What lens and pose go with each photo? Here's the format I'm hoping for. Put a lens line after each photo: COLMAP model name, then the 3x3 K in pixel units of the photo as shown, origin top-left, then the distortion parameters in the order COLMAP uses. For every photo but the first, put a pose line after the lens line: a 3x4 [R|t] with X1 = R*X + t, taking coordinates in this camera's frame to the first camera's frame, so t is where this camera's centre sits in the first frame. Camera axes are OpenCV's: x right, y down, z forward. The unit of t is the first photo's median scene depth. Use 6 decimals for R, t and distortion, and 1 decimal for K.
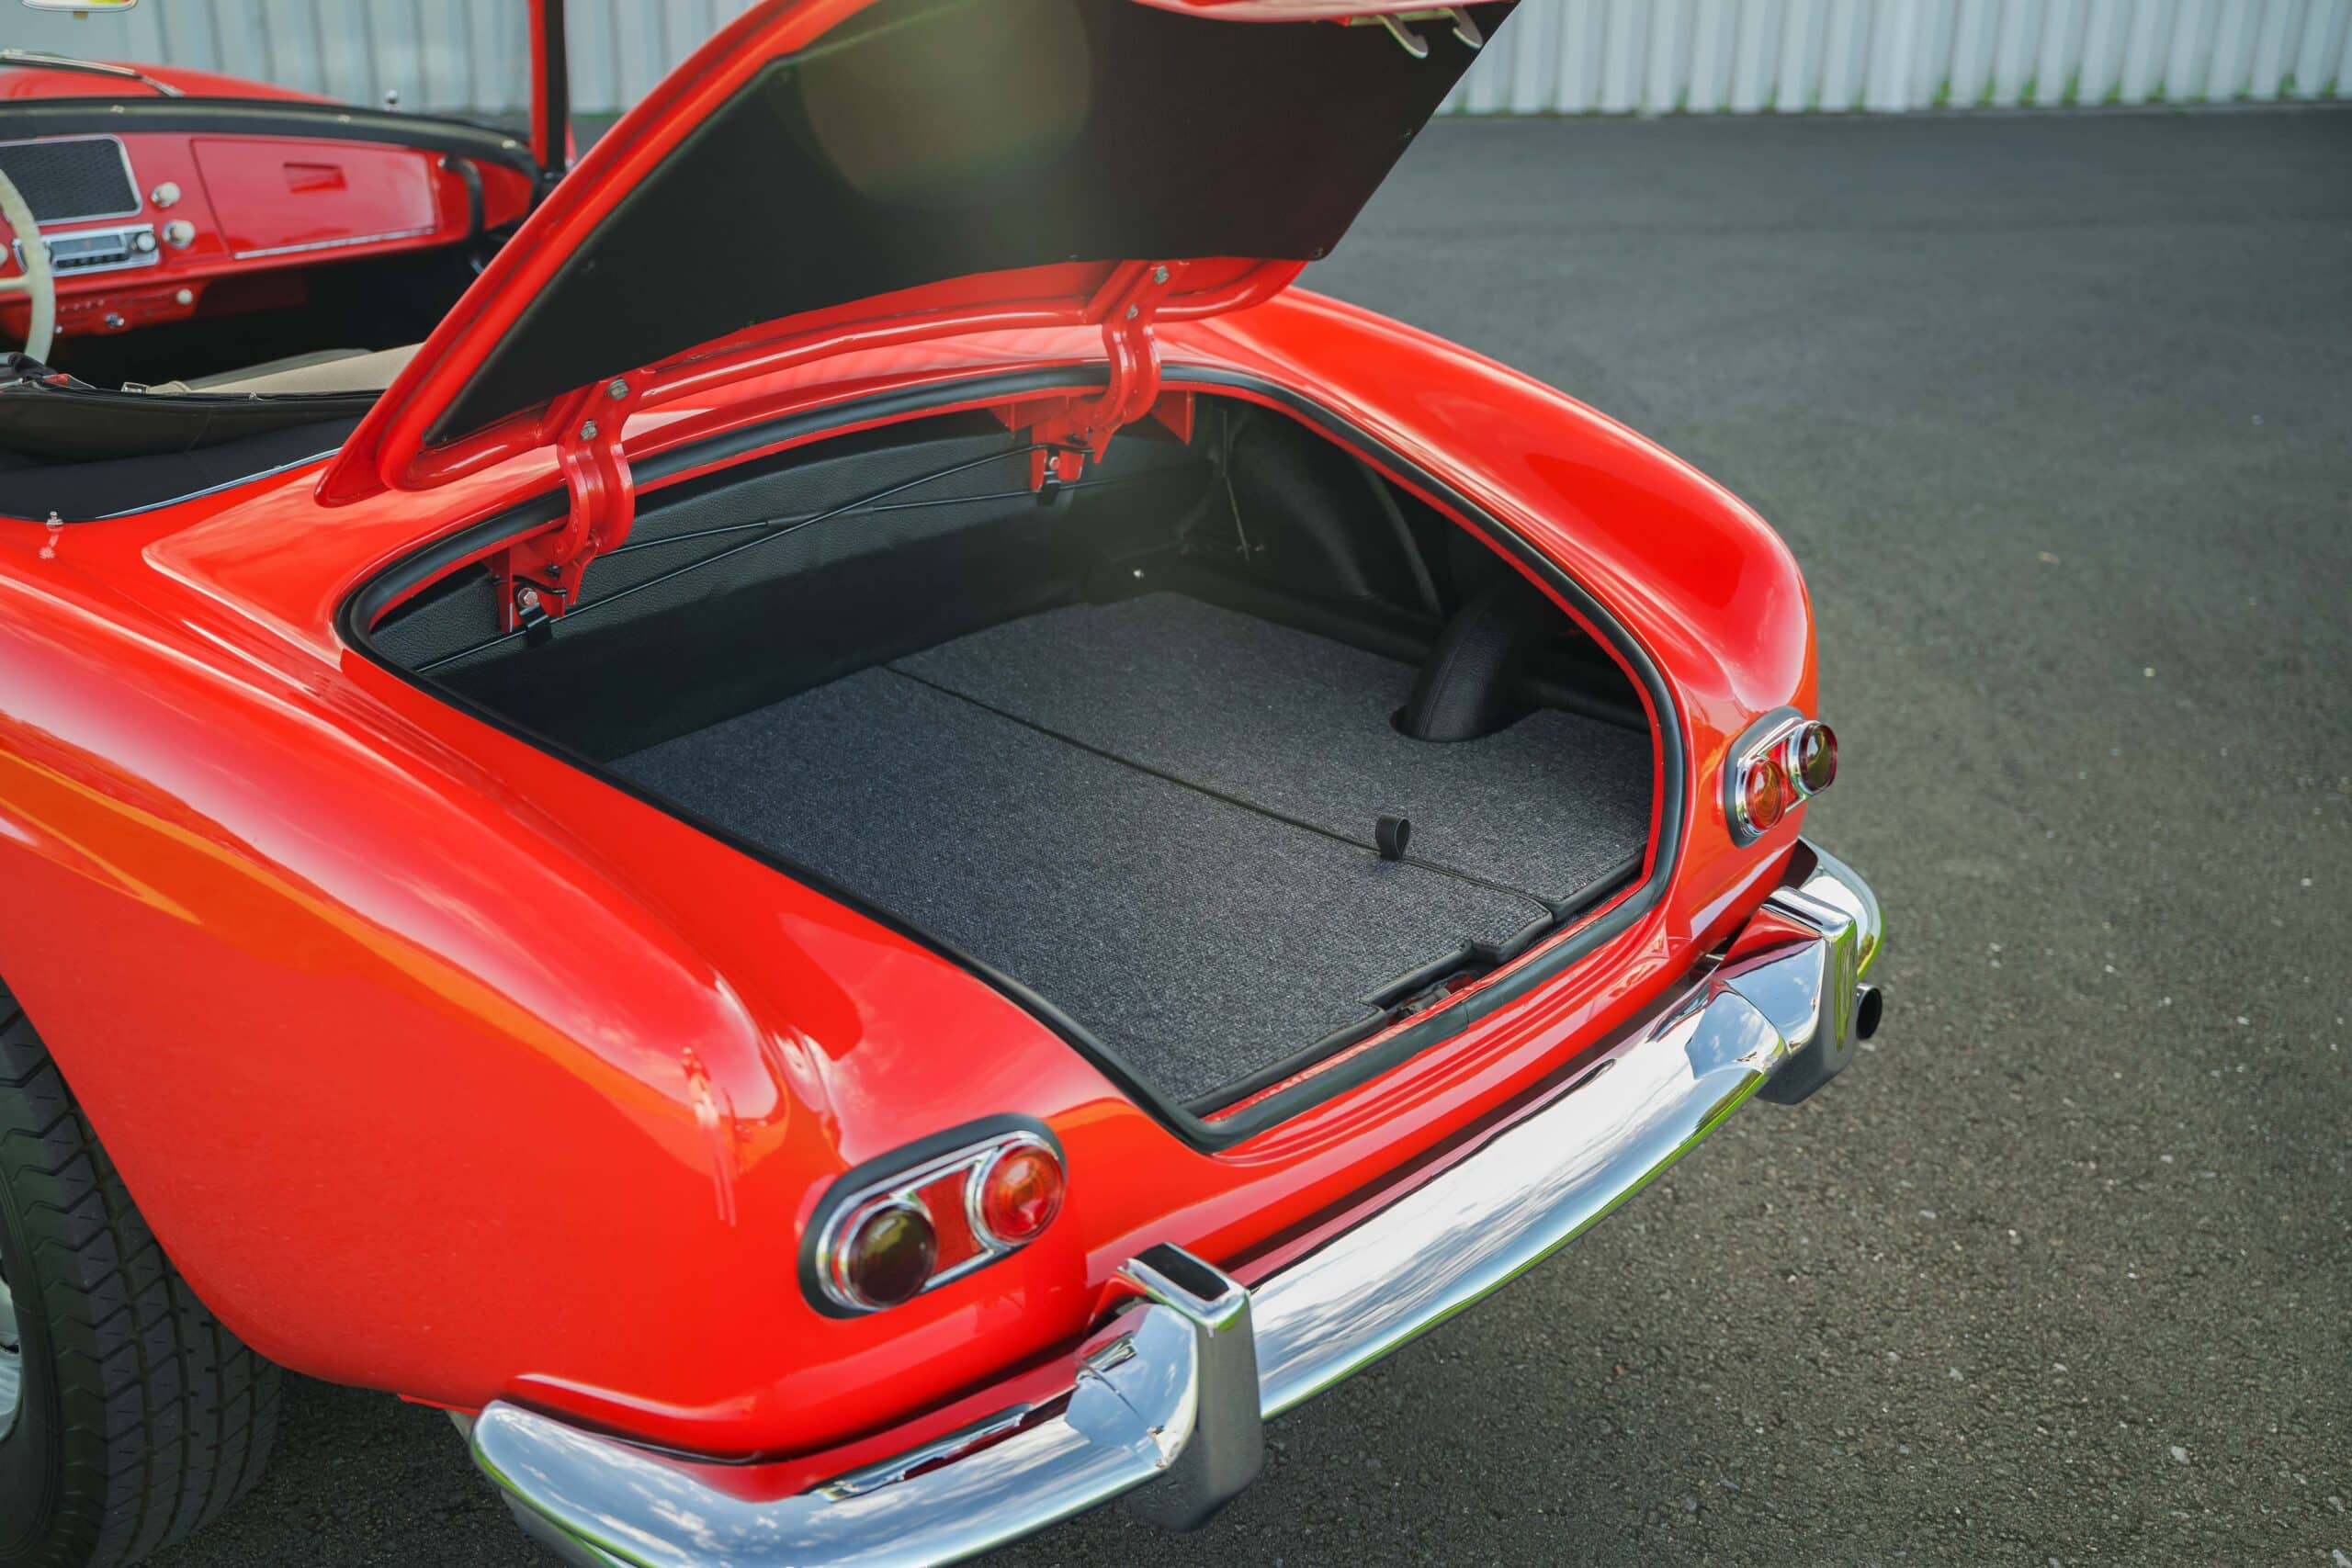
lens RADIAL K [[2490.1, 0, 1175.3], [0, 2490.1, 787.4], [0, 0, 1]] dist [0.067807, 0.006201]
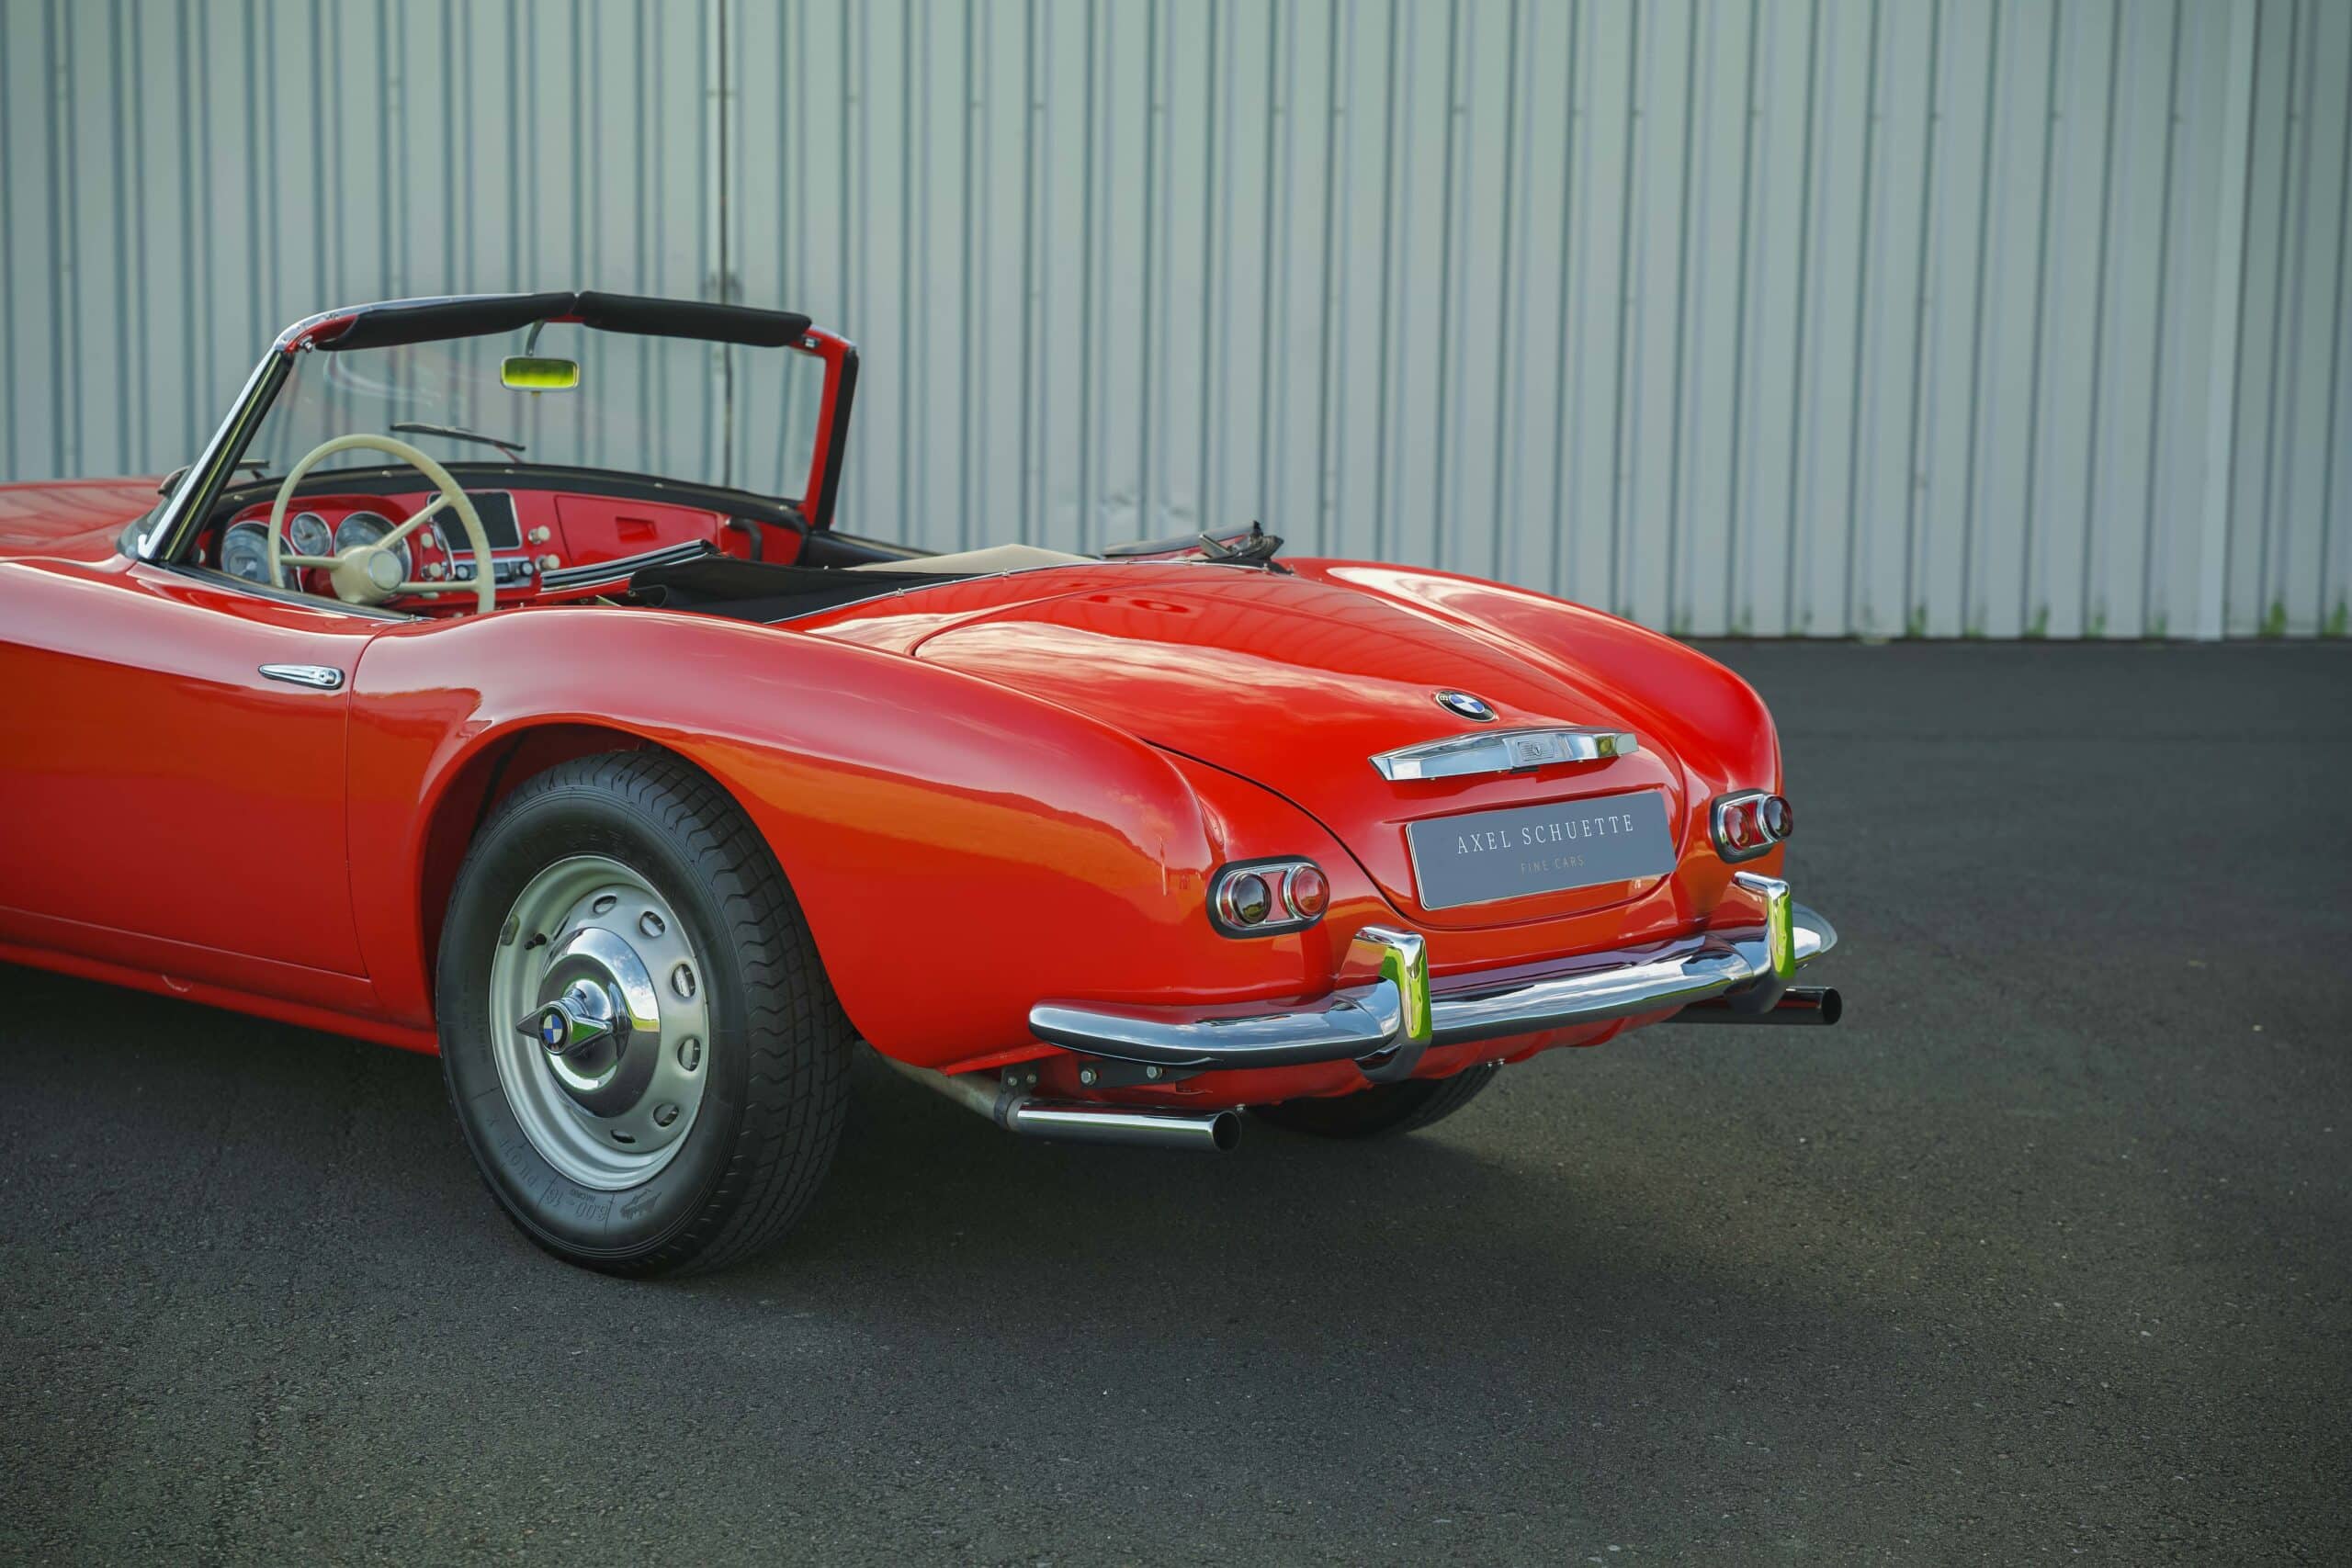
lens RADIAL K [[4463.7, 0, 1176.0], [0, 4463.7, 784.0], [0, 0, 1]] dist [0.392629, 0.085133]
pose [[0.999983, 0.004504, -0.003575, -0.063475], [-0.005273, 0.966320, -0.257290, 0.407364], [0.002296, 0.257304, 0.966328, -1.005611]]
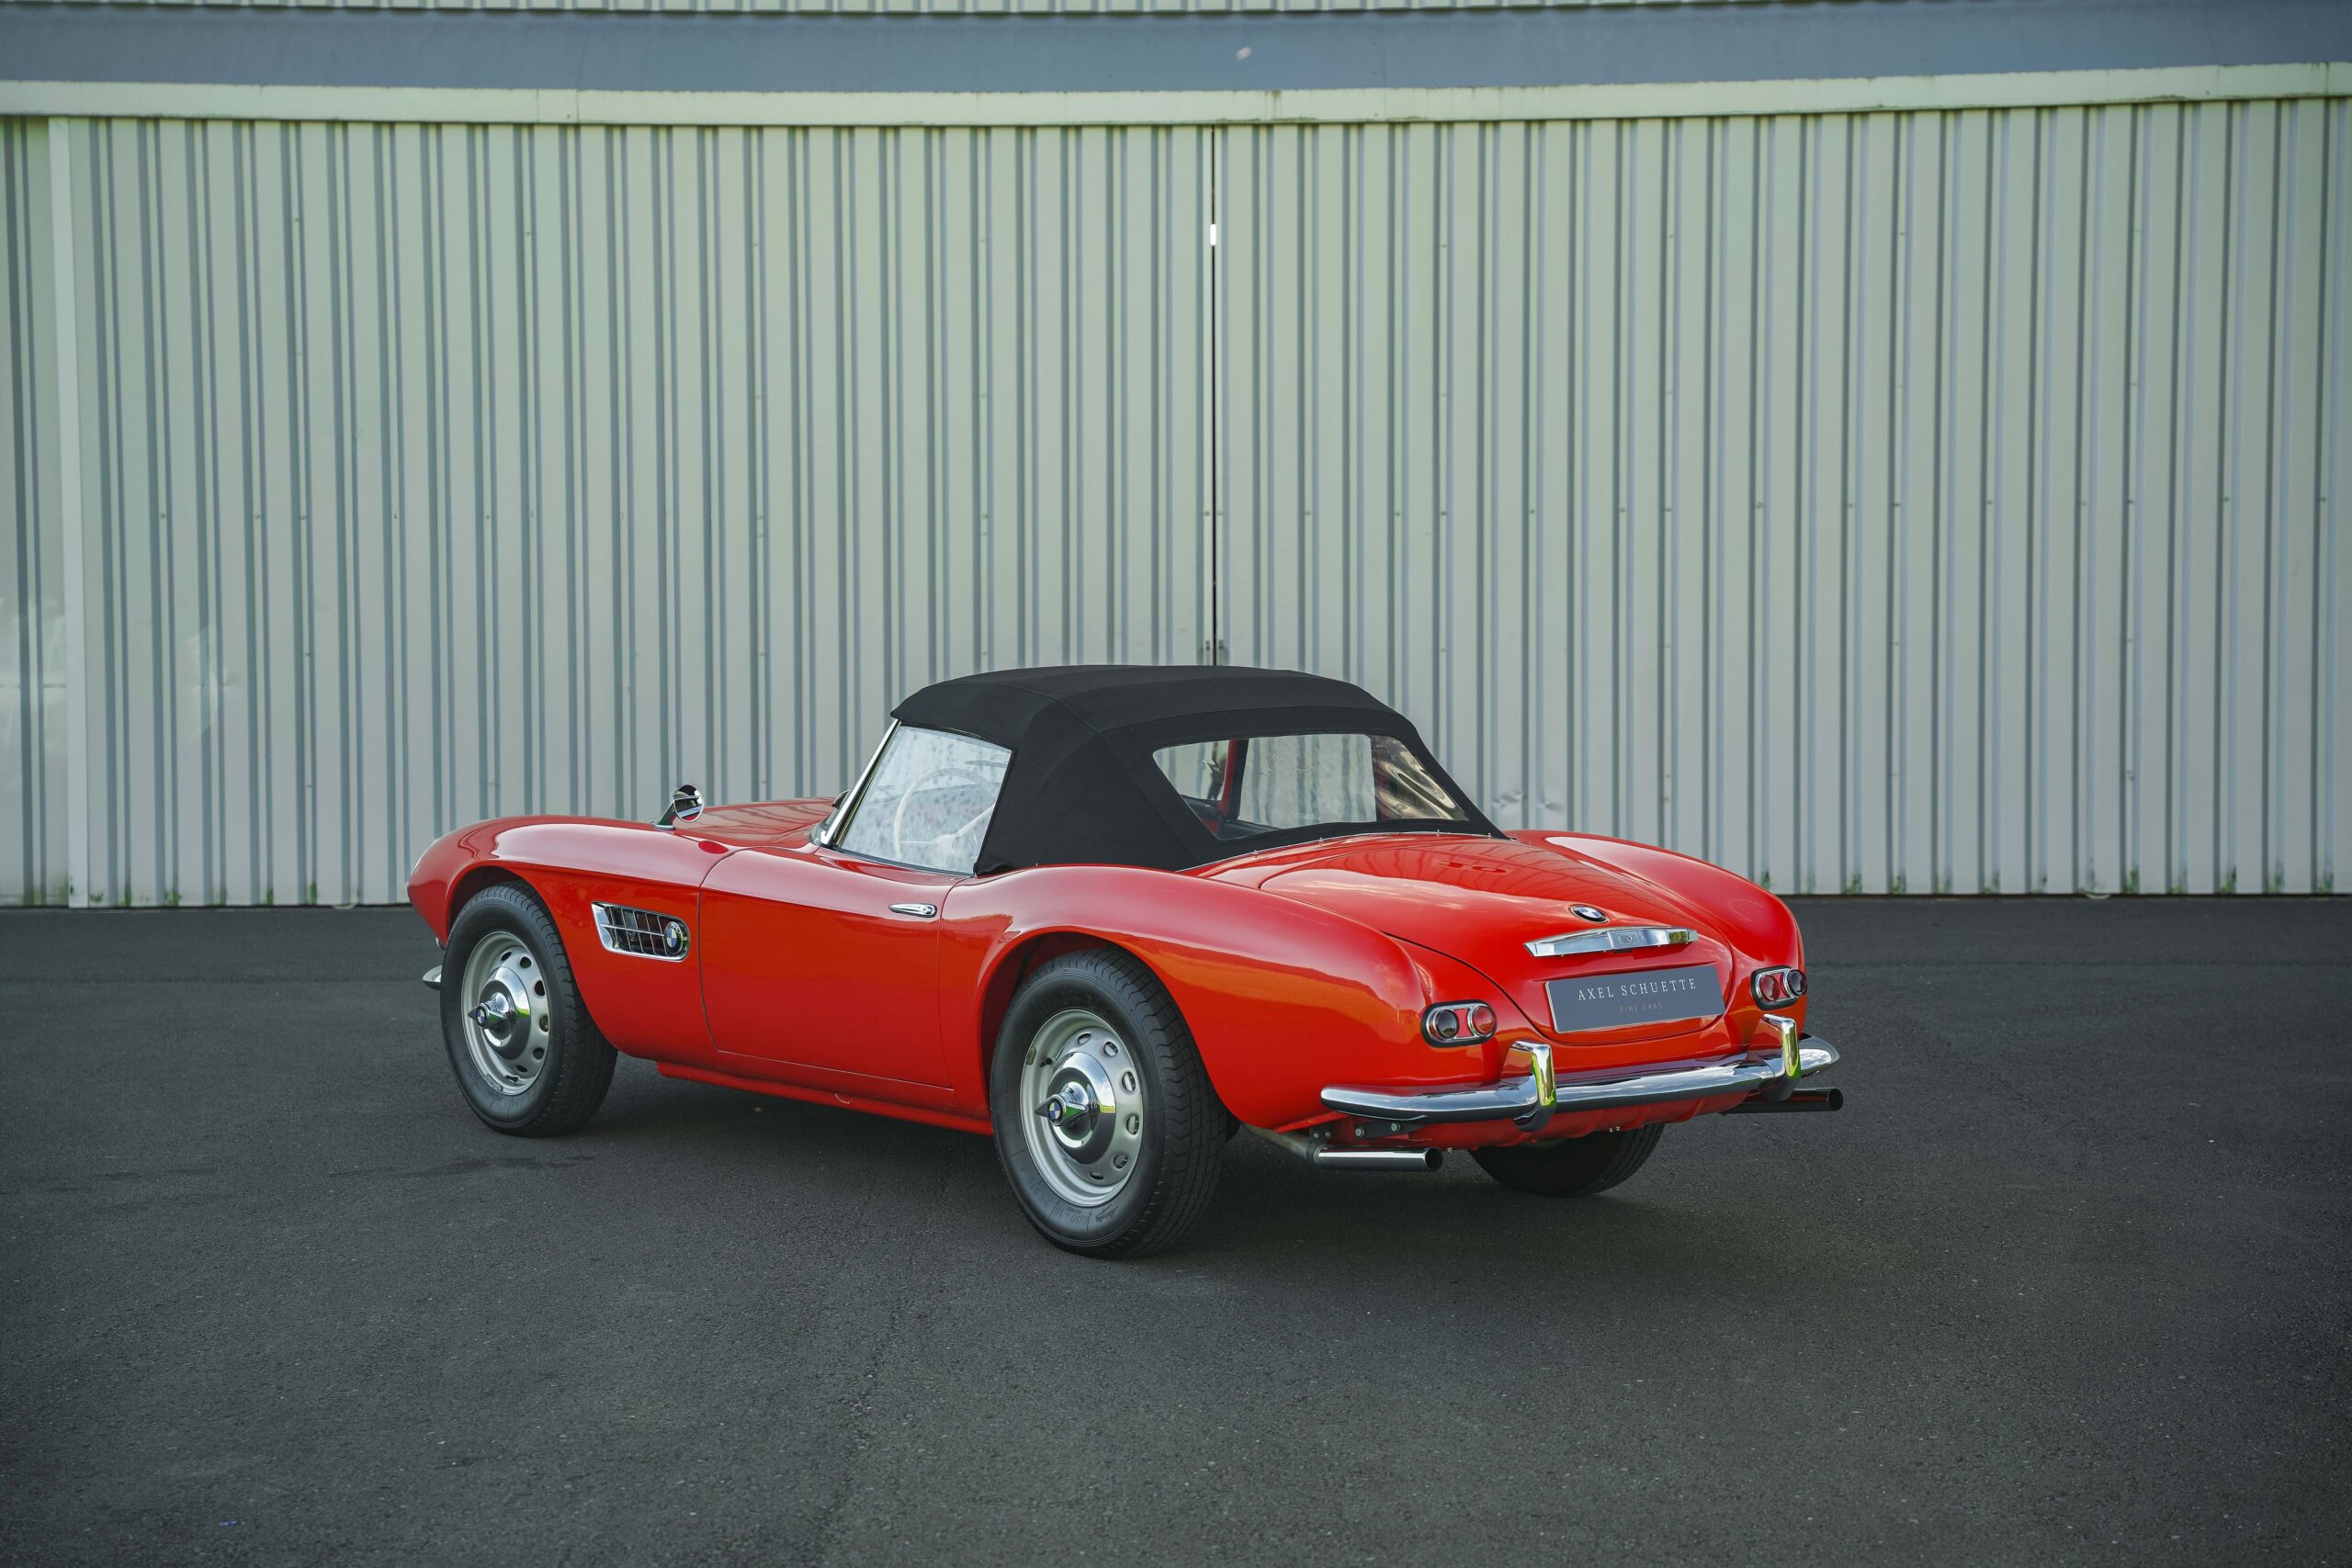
lens RADIAL K [[3918.5, 0, 1177.8], [0, 3918.5, 790.8], [0, 0, 1]] dist [0.346195, -0.003384]
pose [[0.991551, -0.015688, -0.128766, 0.091924], [-0.026530, 0.947151, -0.319688, 0.654096], [0.126976, 0.320404, 0.938732, -1.722015]]
